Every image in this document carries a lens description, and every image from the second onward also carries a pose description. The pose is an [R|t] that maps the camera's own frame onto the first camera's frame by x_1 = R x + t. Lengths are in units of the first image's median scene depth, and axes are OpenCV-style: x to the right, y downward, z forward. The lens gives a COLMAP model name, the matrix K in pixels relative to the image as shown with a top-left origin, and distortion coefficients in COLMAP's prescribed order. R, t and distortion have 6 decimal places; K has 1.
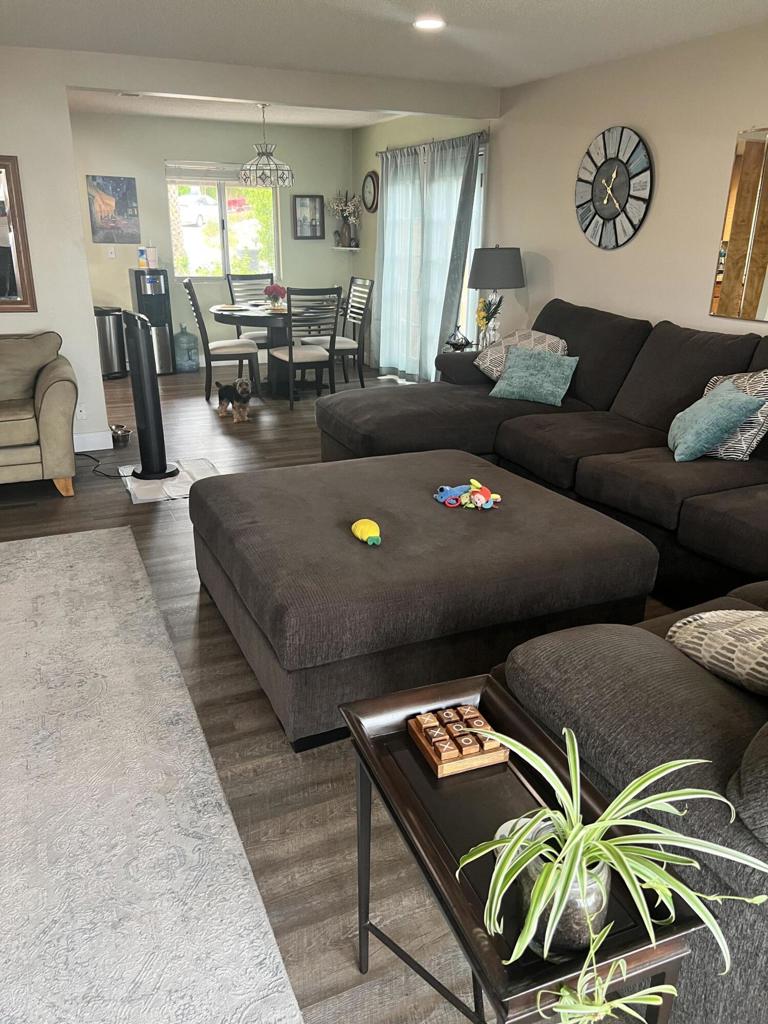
lens RADIAL K [[768.7, 0, 384.0], [0, 768.7, 512.0], [0, 0, 1]] dist [0.050140, -0.044747]
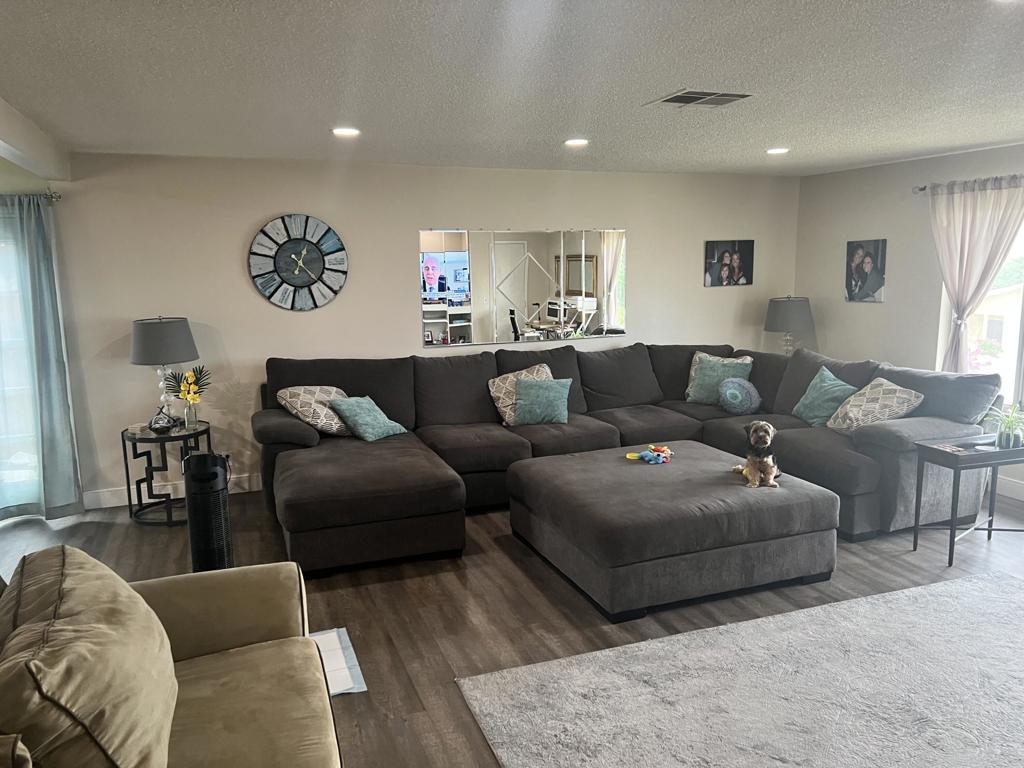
lens RADIAL K [[786.5, 0, 512.0], [0, 786.5, 384.0], [0, 0, 1]] dist [0.053437, -0.002035]
pose [[0.055095, -0.164108, 0.984903, -0.895362], [0.364335, 0.921694, 0.133195, -0.287680], [-0.929637, 0.351496, 0.110571, 0.630685]]
